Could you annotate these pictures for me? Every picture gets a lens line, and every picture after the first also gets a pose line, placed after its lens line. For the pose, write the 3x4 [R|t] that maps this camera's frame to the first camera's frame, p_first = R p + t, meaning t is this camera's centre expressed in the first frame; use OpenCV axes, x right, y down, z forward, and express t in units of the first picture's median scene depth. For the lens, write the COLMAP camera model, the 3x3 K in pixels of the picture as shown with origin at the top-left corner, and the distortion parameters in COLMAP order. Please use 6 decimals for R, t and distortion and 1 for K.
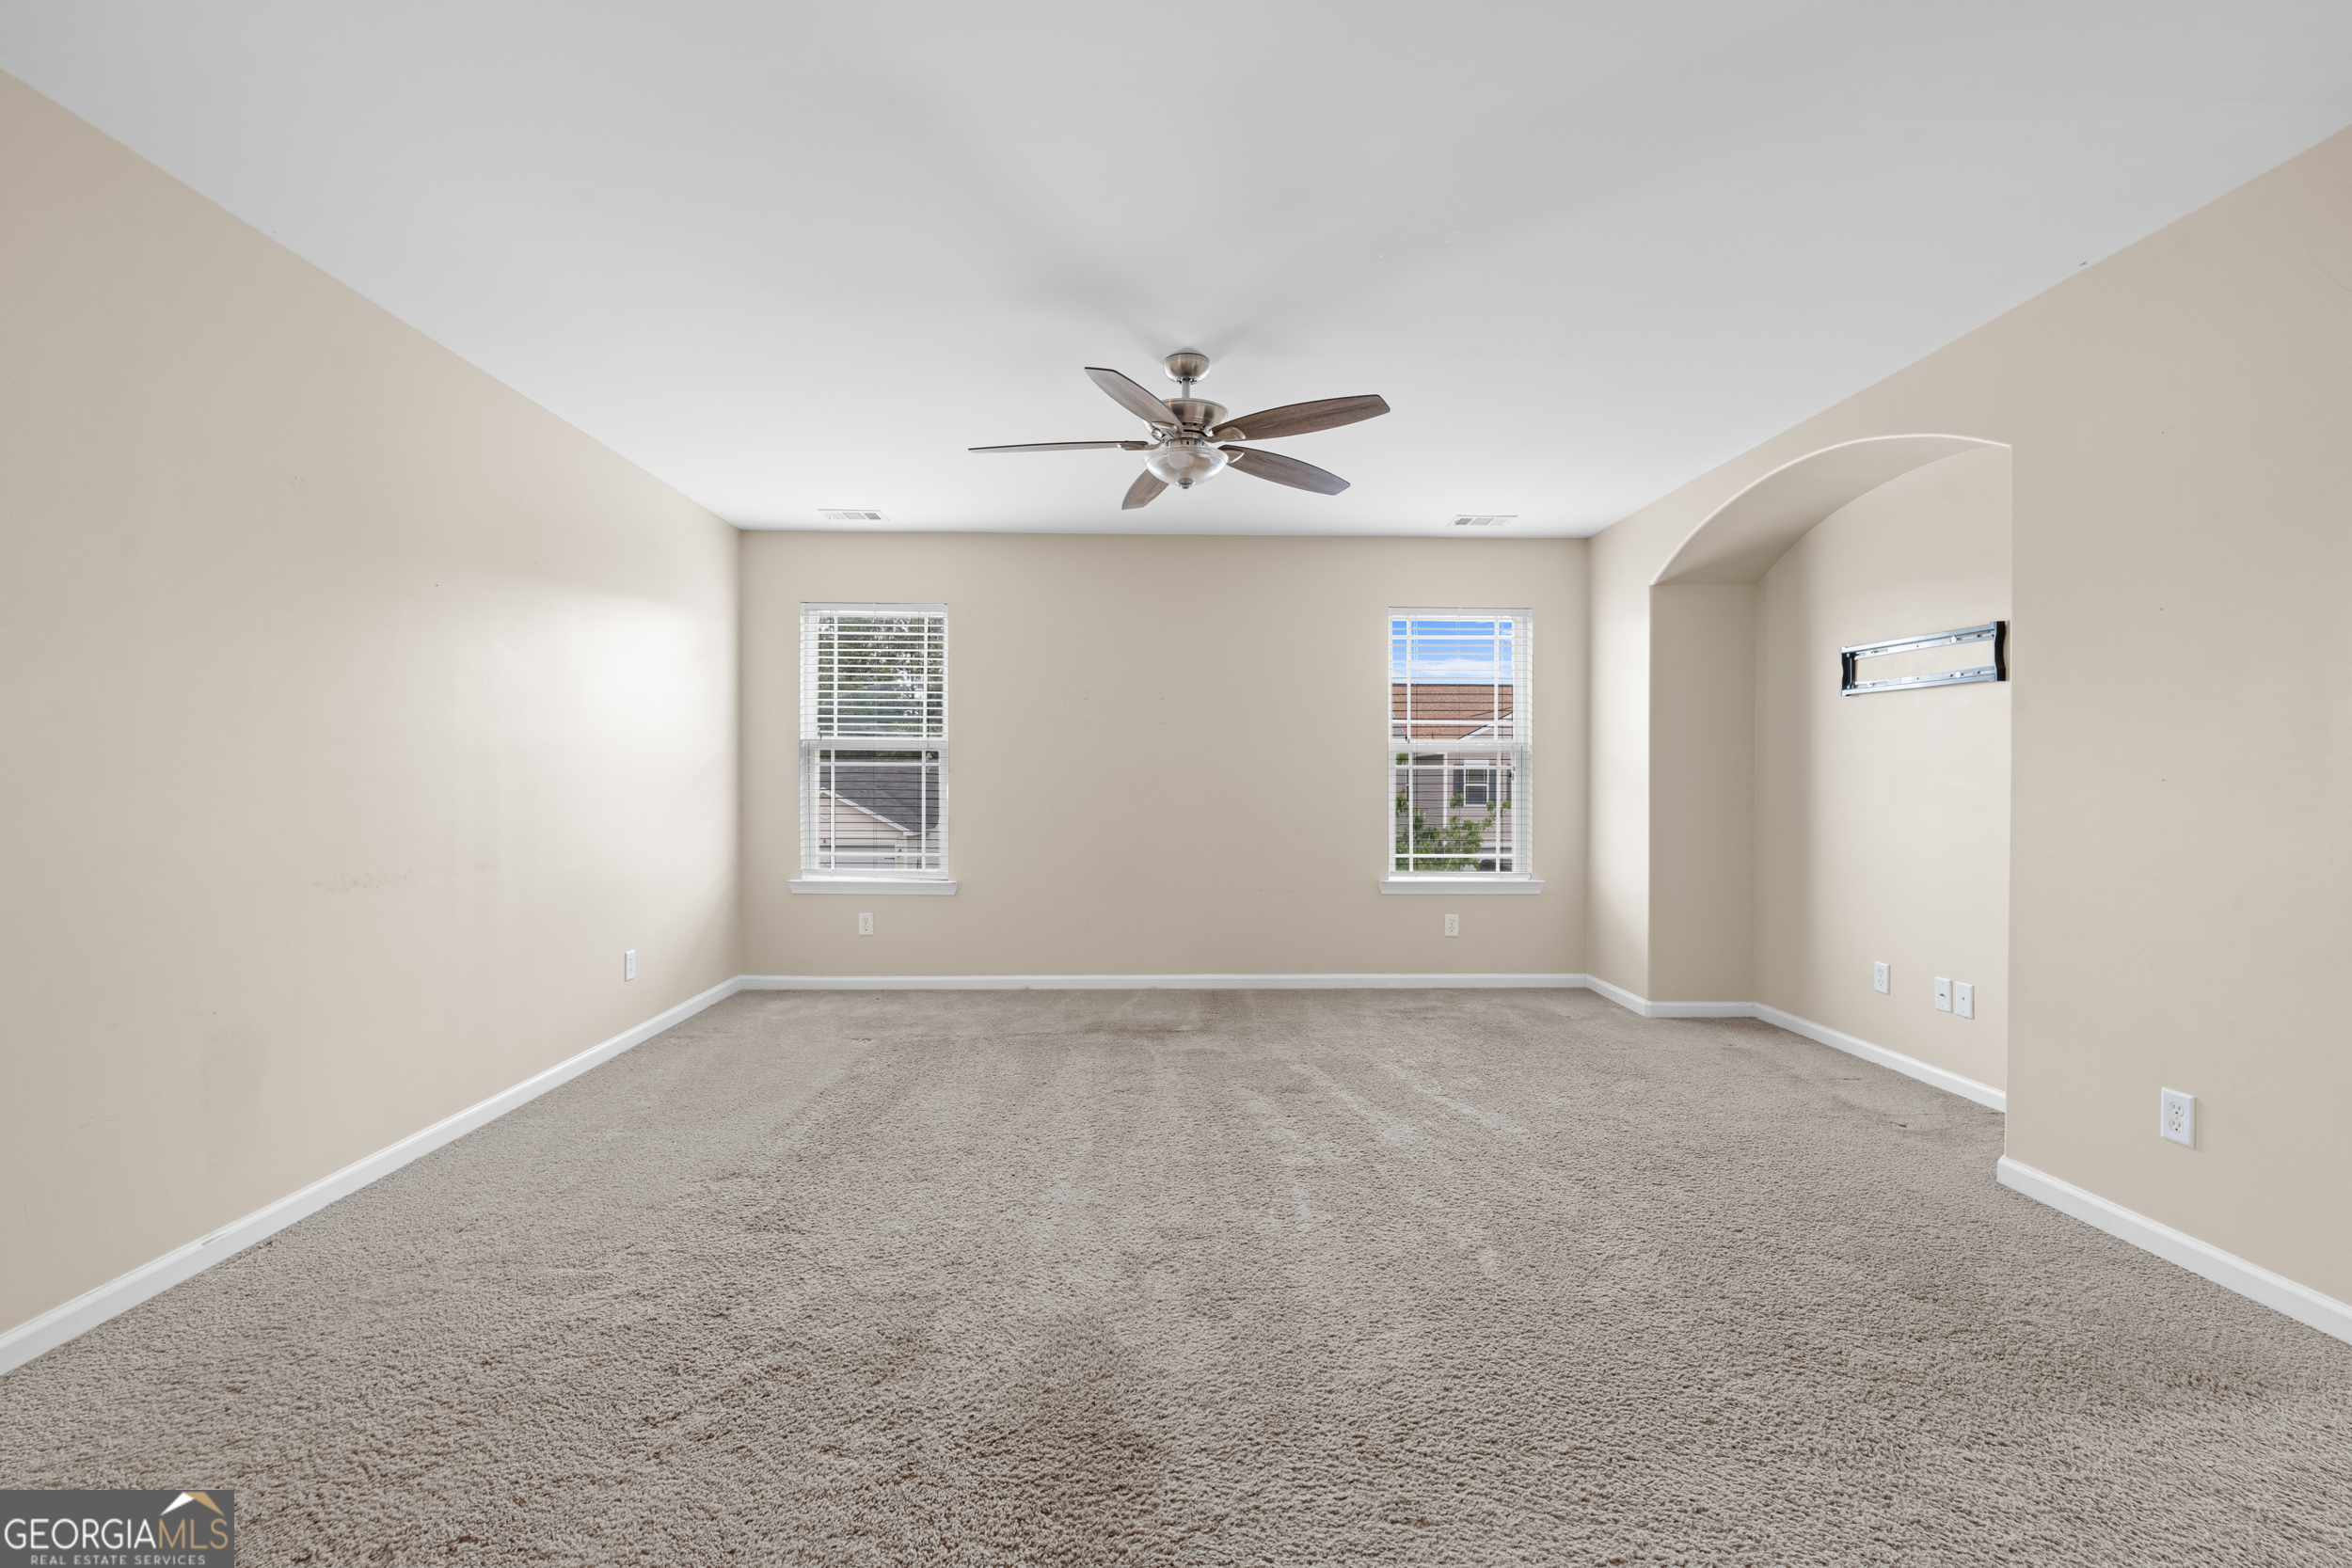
lens RADIAL K [[1024.1, 0, 1177.7], [0, 1024.1, 784.4], [0, 0, 1]] dist [-0.007748, 0.001413]
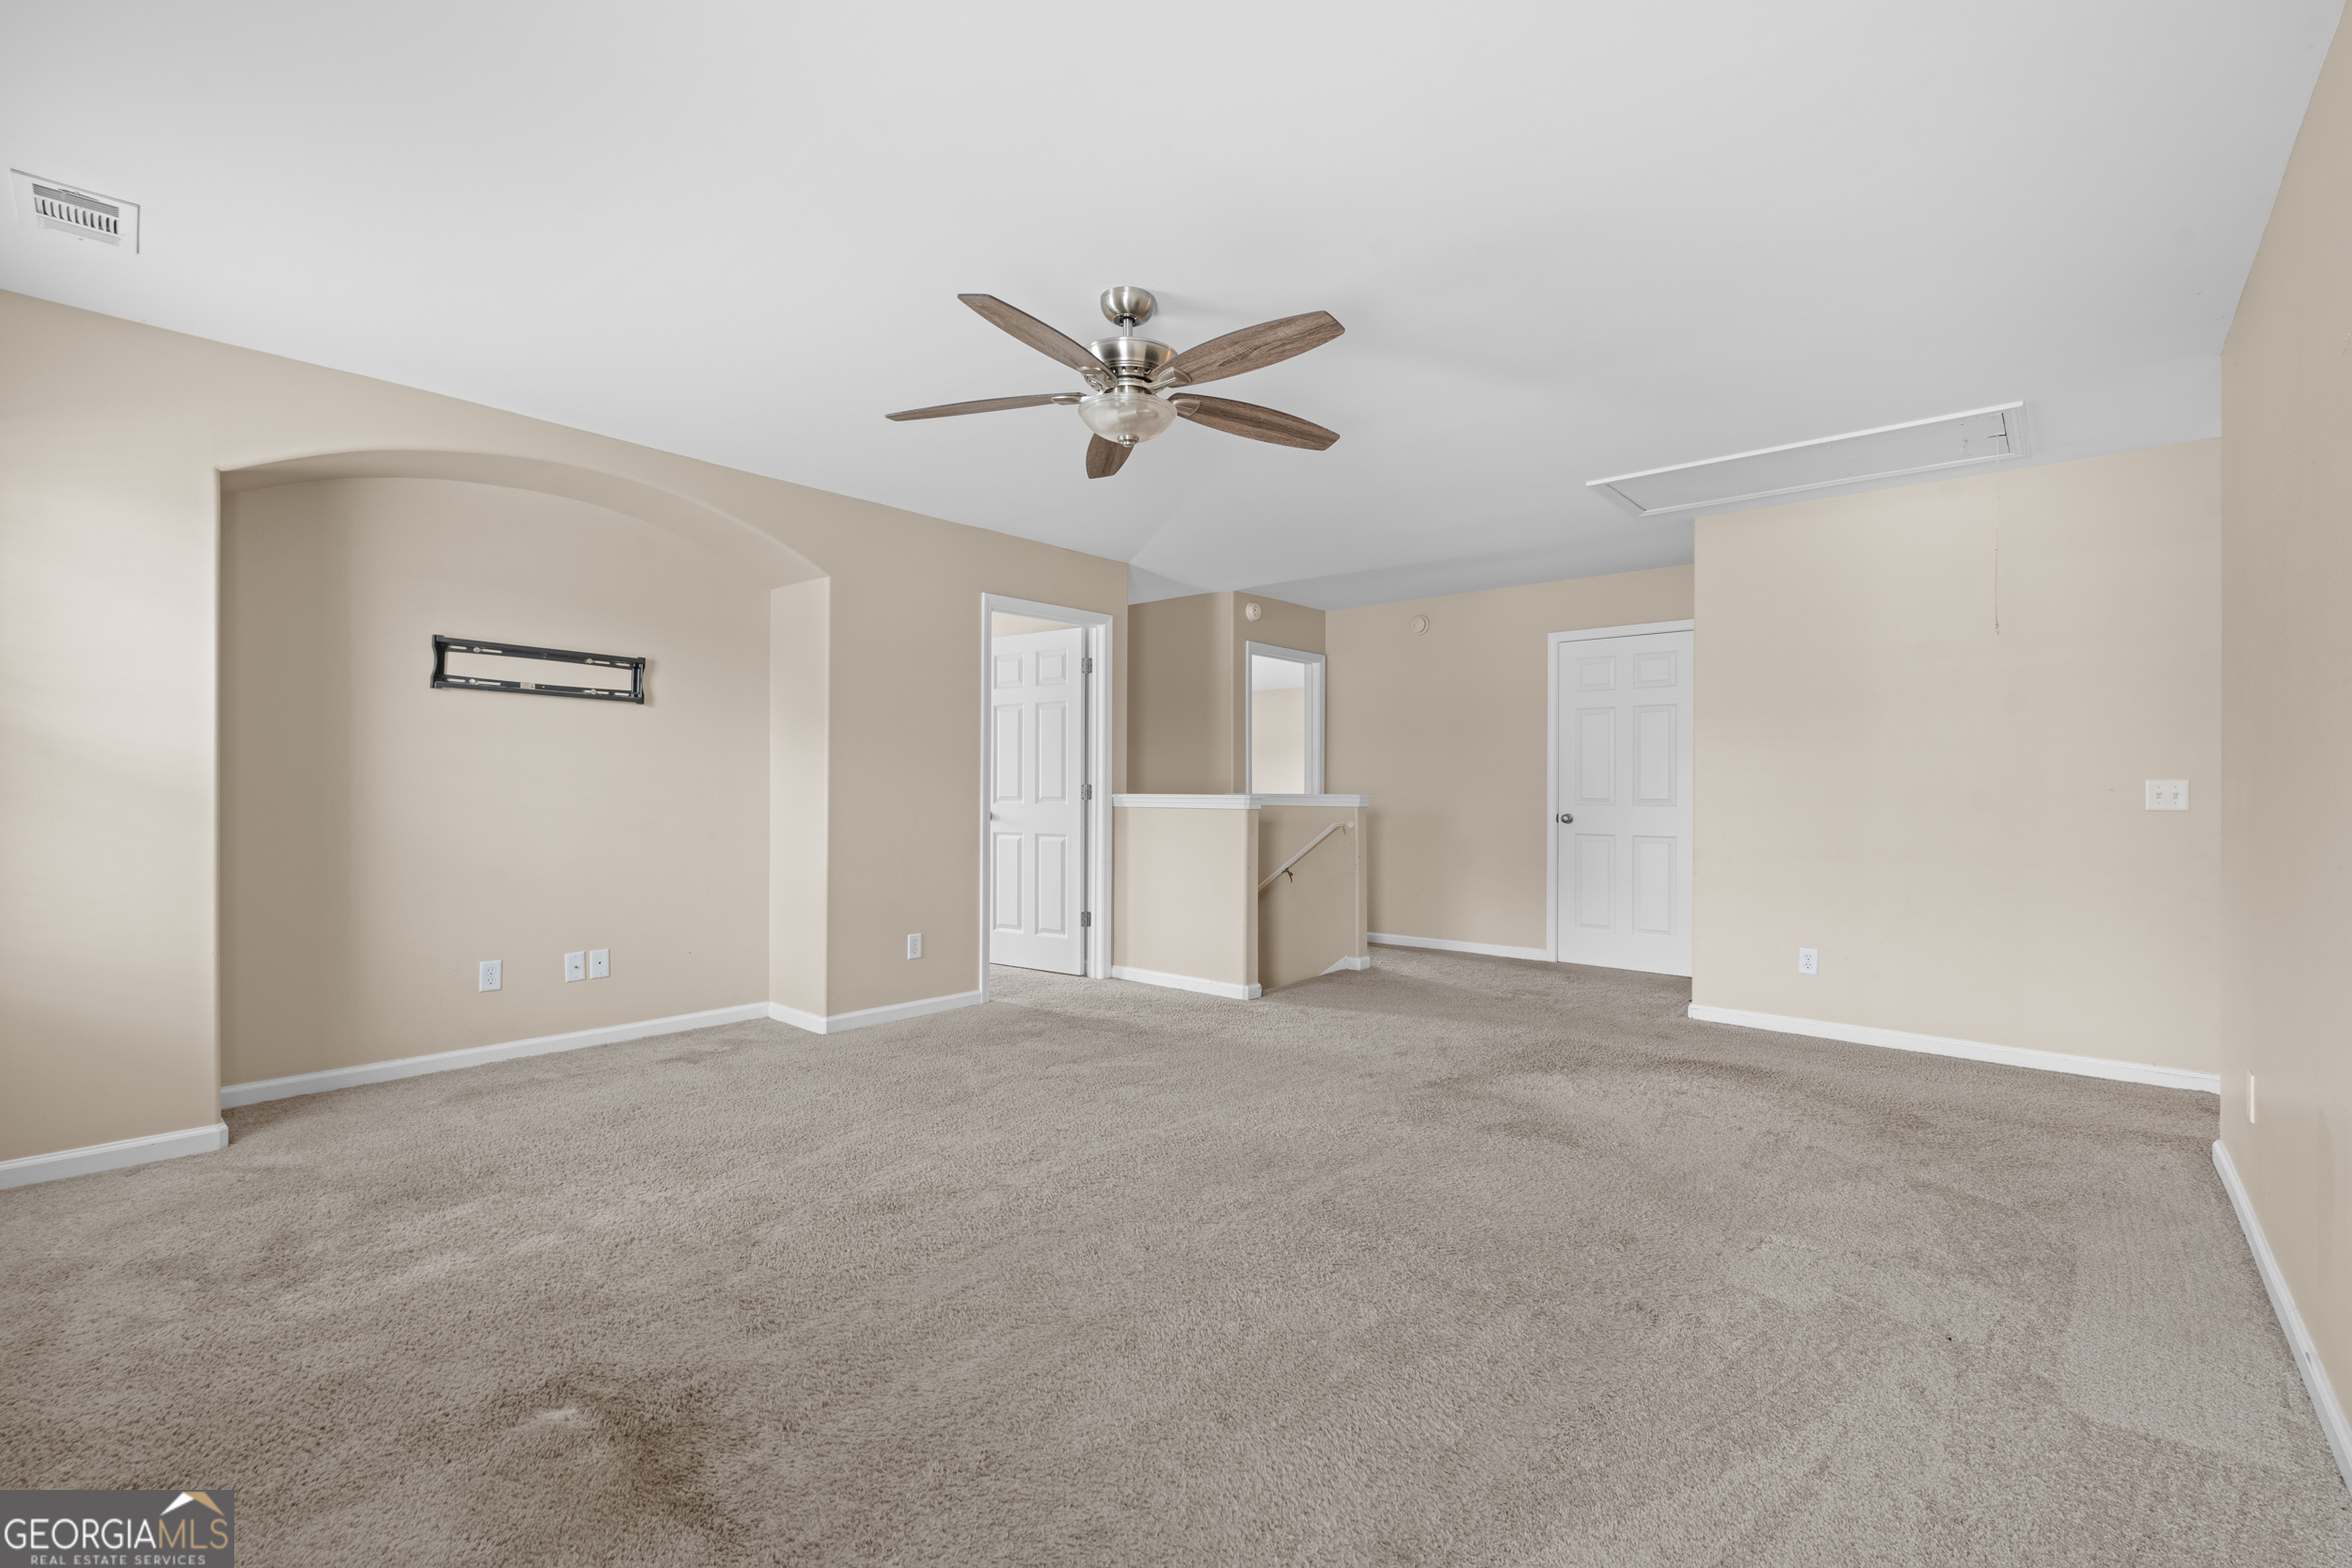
lens RADIAL K [[1024.1, 0, 1173.9], [0, 1024.1, 784.4], [0, 0, 1]] dist [-0.007748, 0.001413]
pose [[-0.736296, -0.014994, 0.676494, -0.599716], [-0.012807, 0.999884, 0.008222, -0.020676], [-0.676539, -0.002610, -0.736402, 1.606624]]
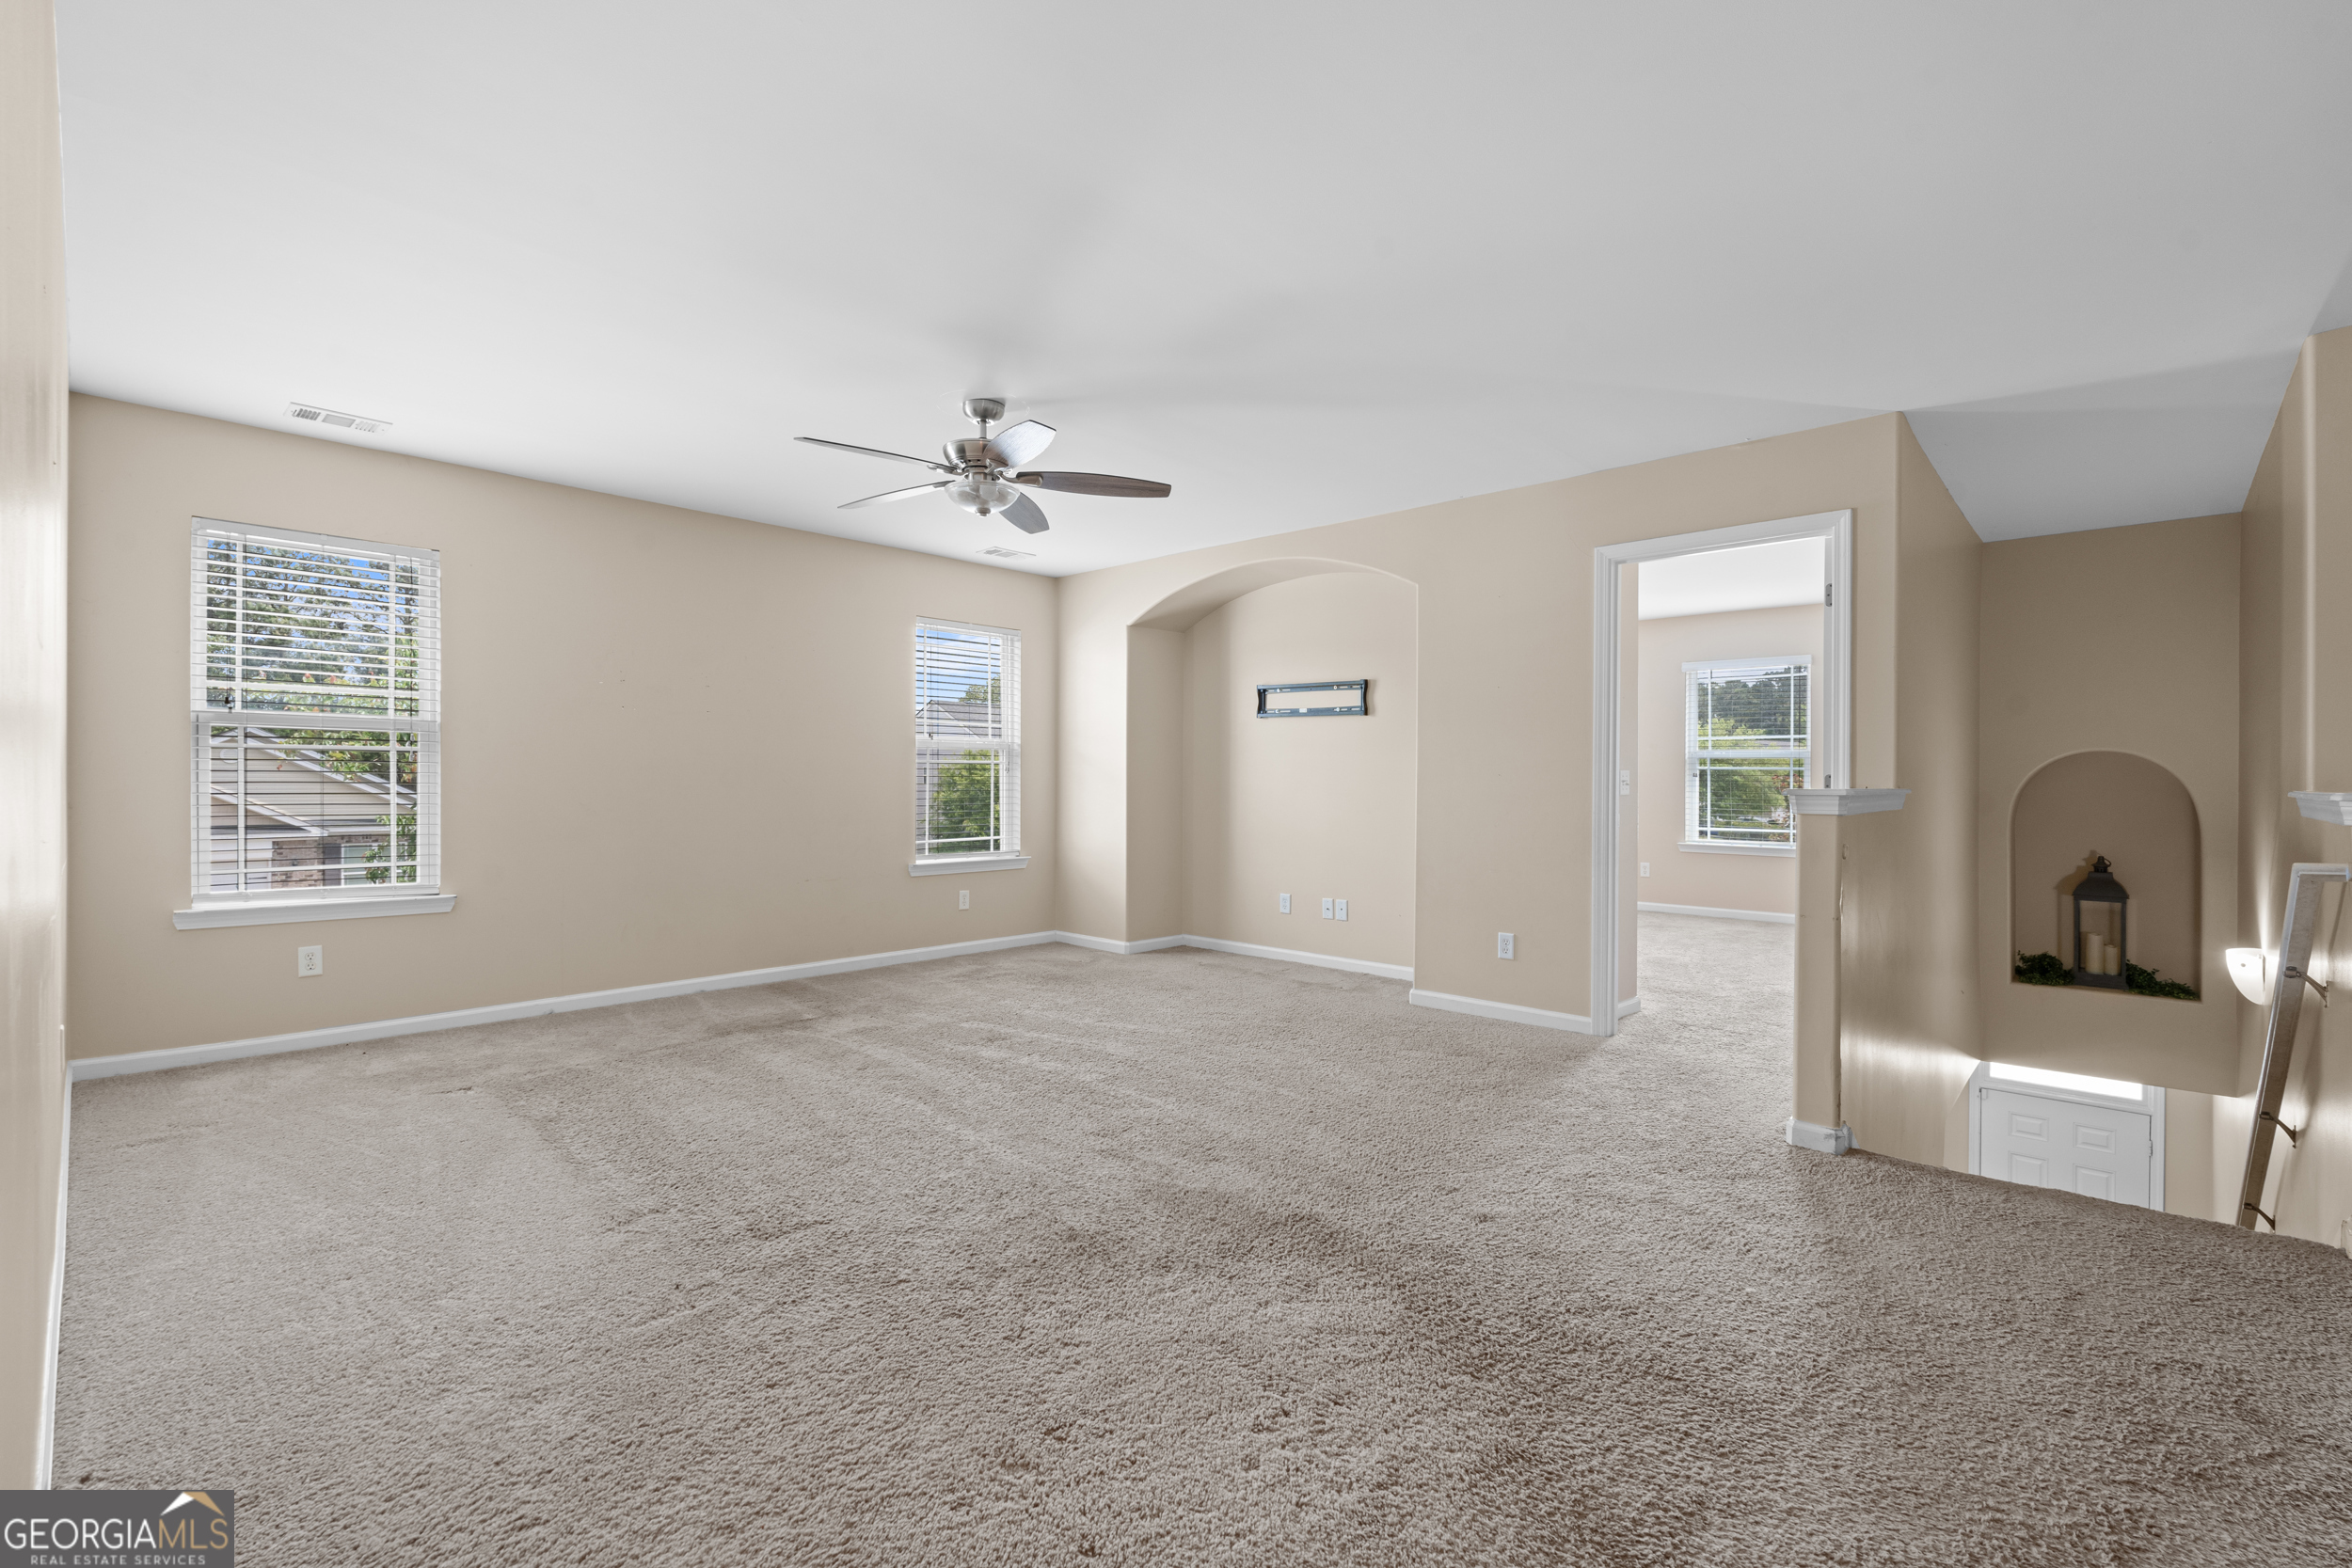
lens RADIAL K [[1024.1, 0, 1174.7], [0, 1024.1, 779.4], [0, 0, 1]] dist [-0.007748, 0.001413]
pose [[0.707456, 0.000518, 0.706757, -0.640857], [-0.001801, 0.999998, 0.001070, 0.002453], [-0.706755, -0.002030, 0.707455, 0.039453]]
